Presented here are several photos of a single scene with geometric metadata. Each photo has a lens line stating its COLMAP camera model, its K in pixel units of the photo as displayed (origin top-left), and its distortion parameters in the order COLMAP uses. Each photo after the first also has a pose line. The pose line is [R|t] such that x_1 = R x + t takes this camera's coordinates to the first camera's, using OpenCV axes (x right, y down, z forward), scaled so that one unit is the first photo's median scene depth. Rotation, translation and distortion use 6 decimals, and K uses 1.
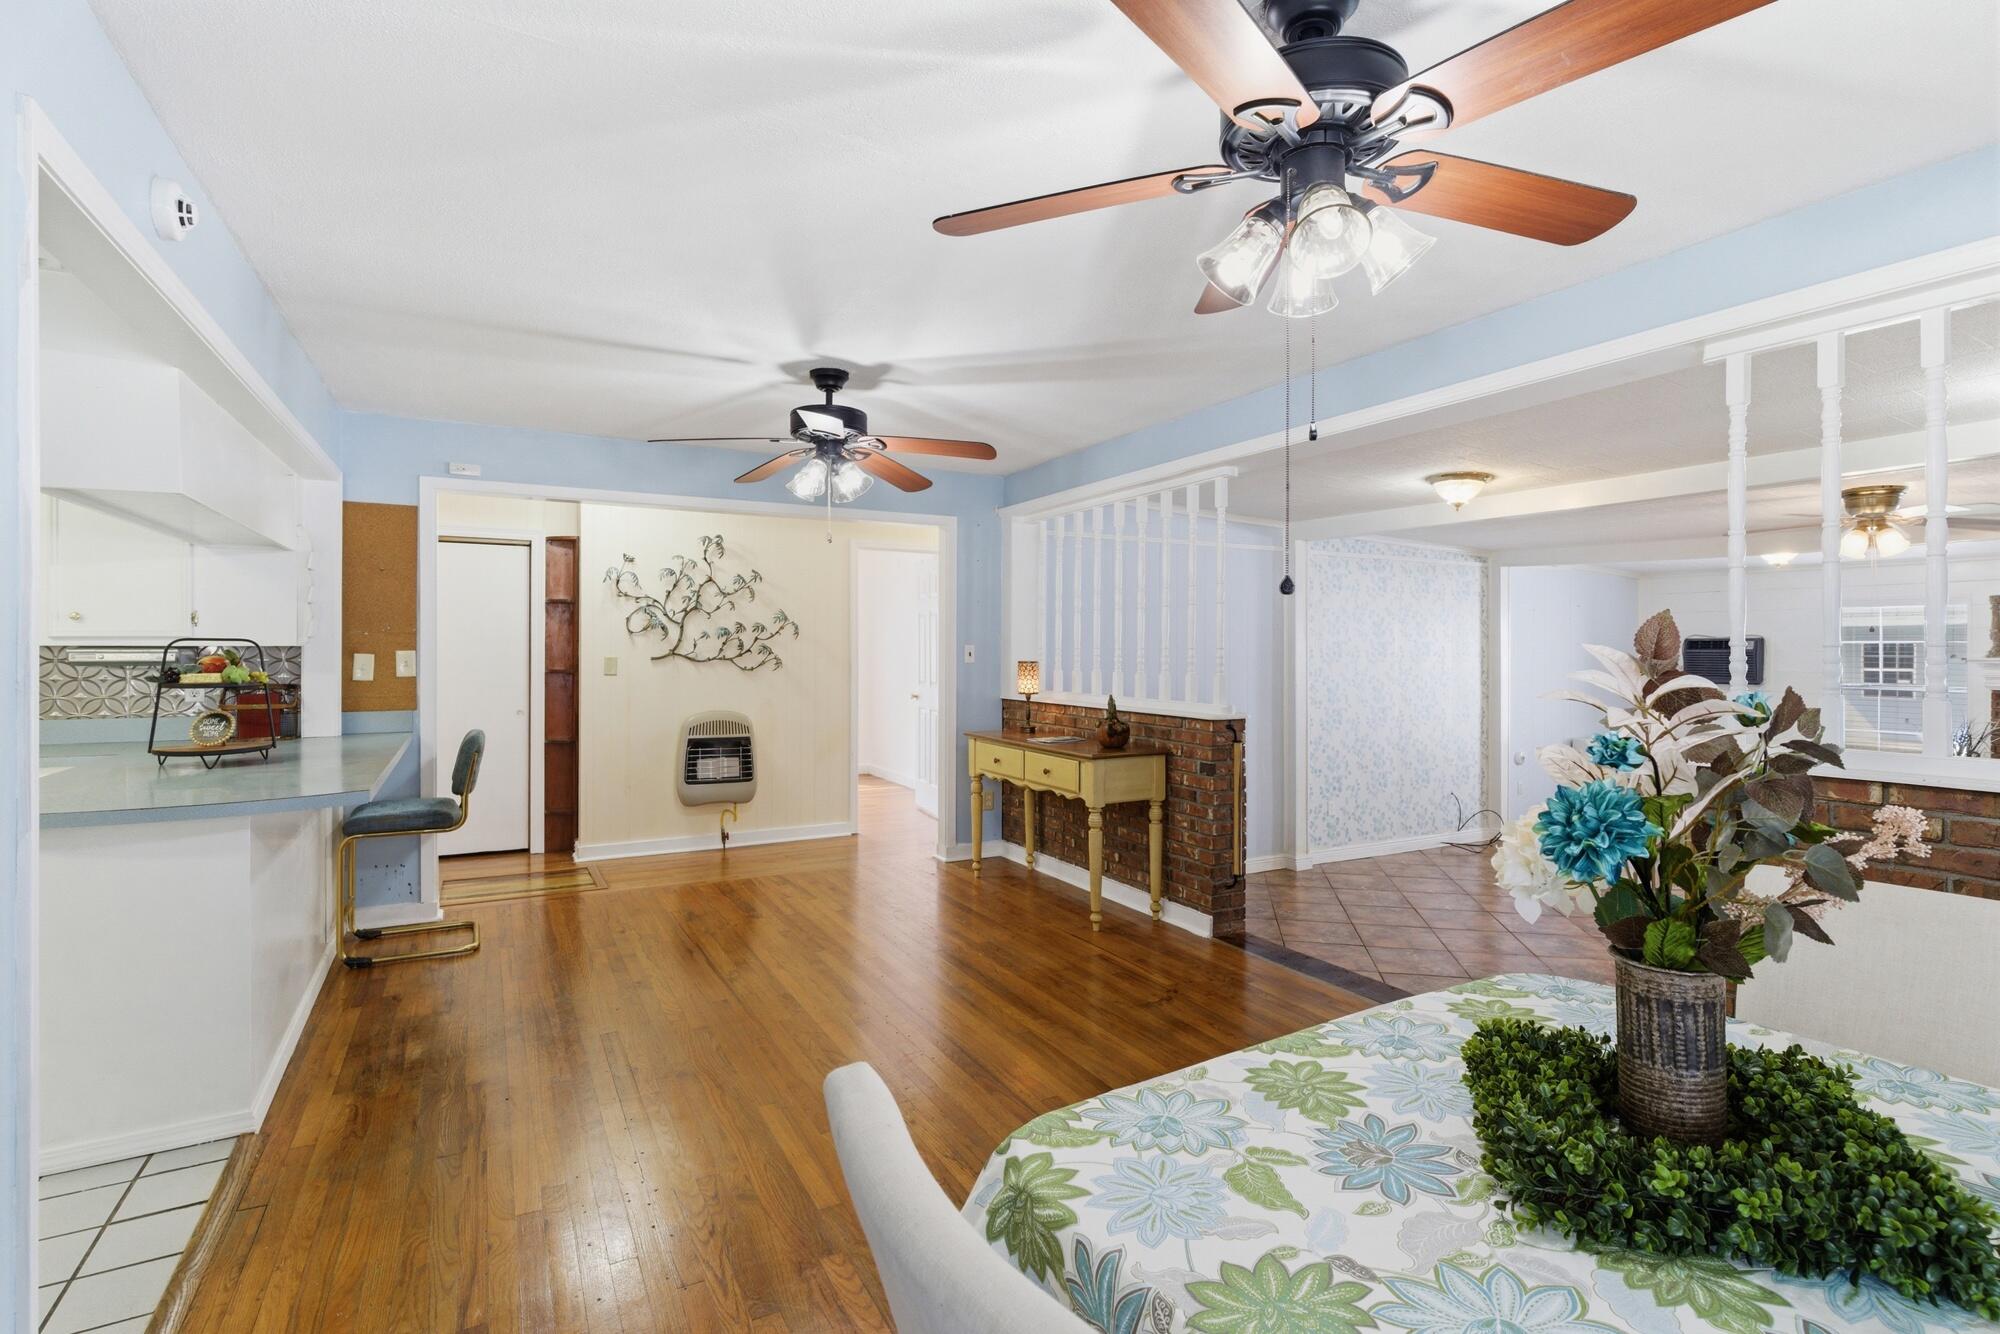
lens RADIAL K [[946.2, 0, 1005.6], [0, 946.2, 648.3], [0, 0, 1]] dist [-0.000097, 0.000467]
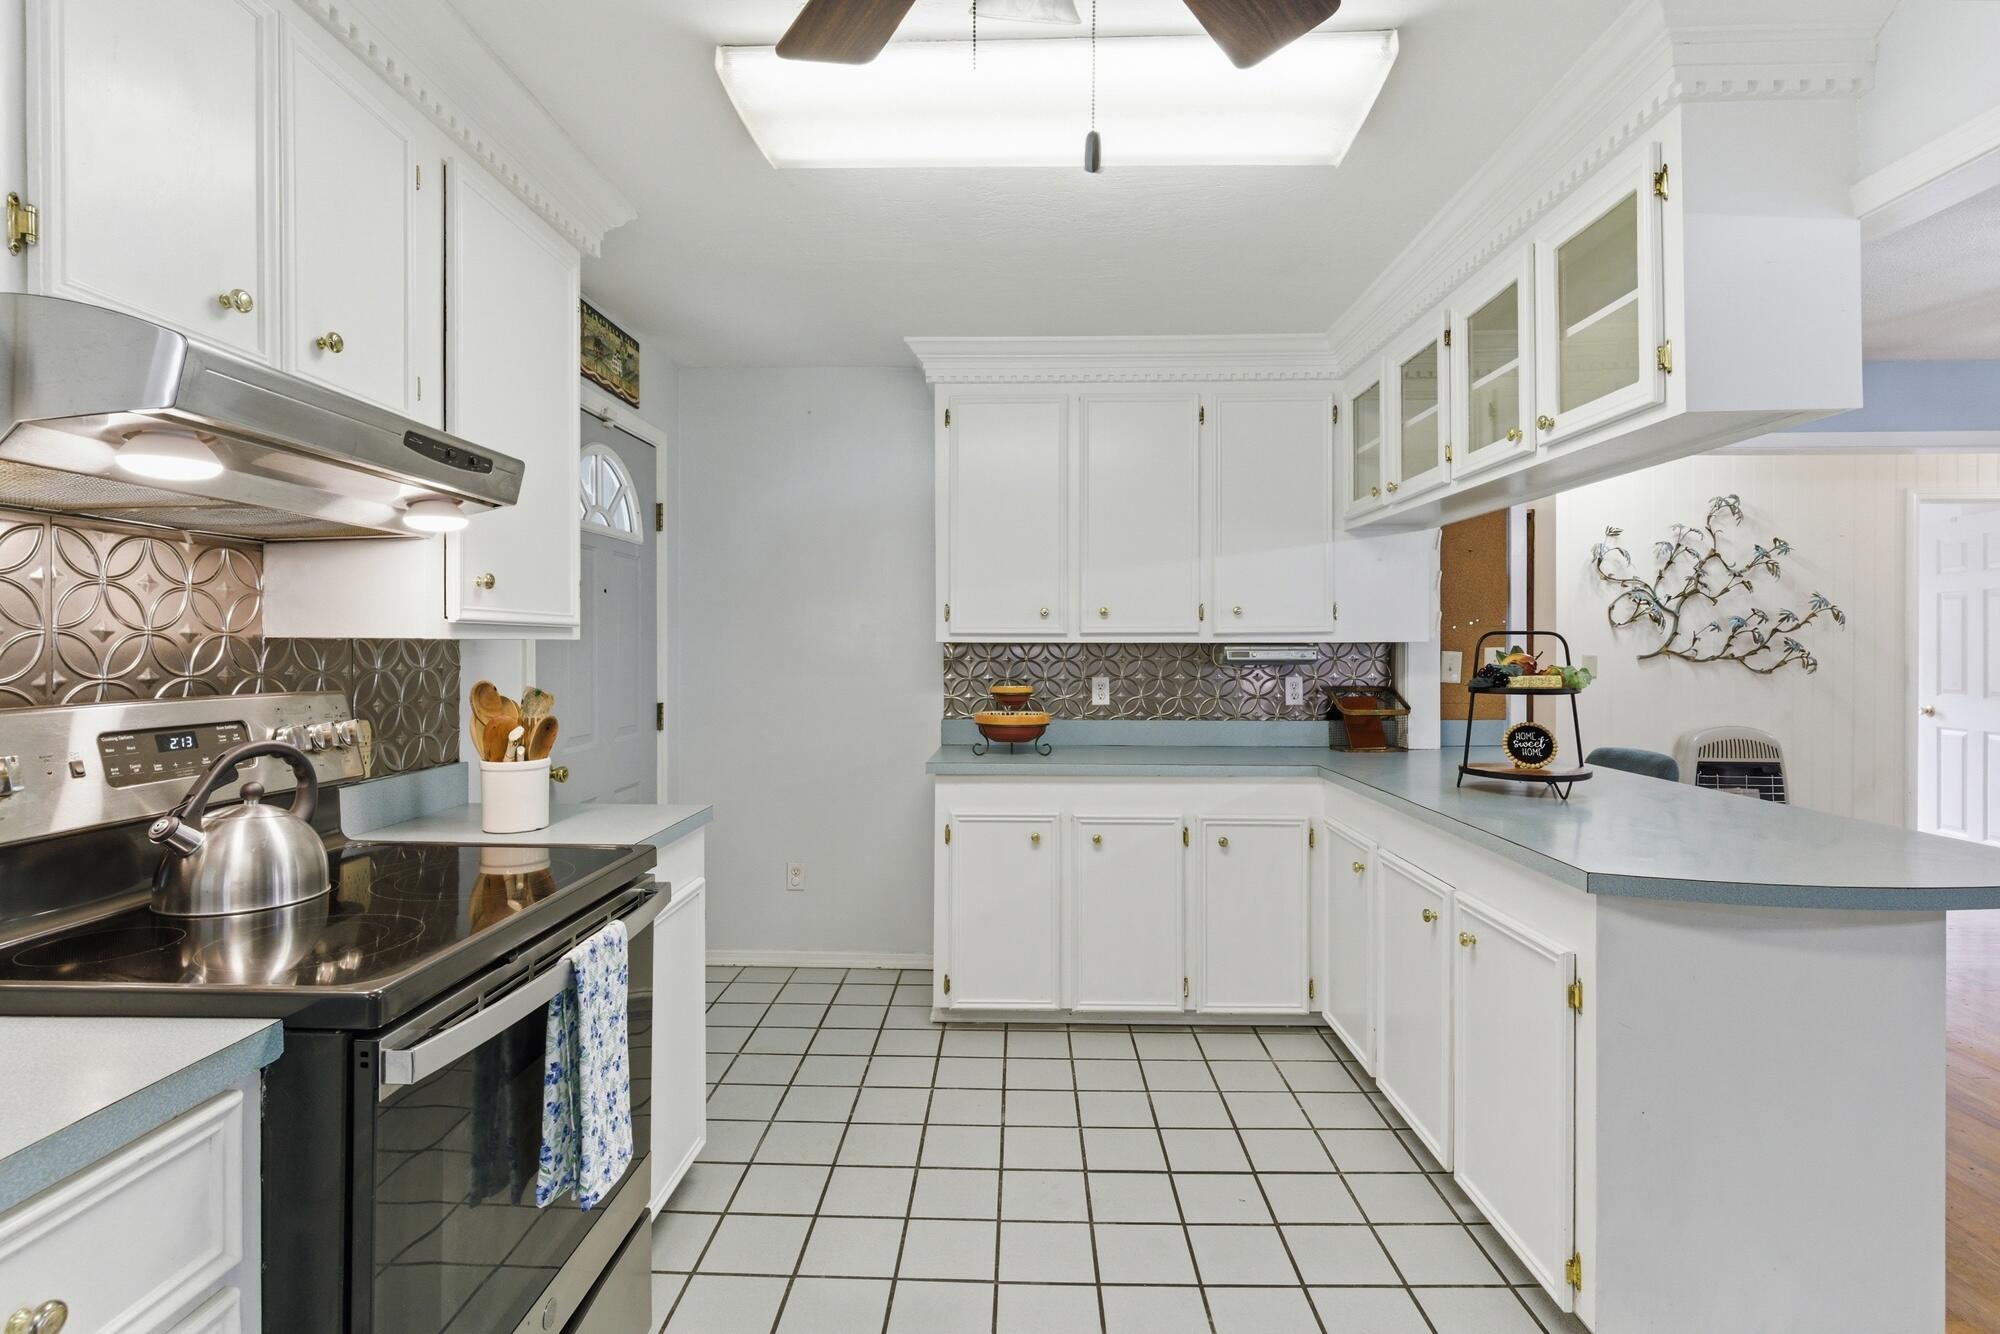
lens RADIAL K [[946.2, 0, 1005.6], [0, 946.2, 648.3], [0, 0, 1]] dist [-0.000097, 0.000467]
pose [[0.861426, -0.006776, -0.507838, -0.420873], [0.006539, 0.999976, -0.002250, 0.001624], [0.507842, -0.001383, 0.861449, 0.055009]]
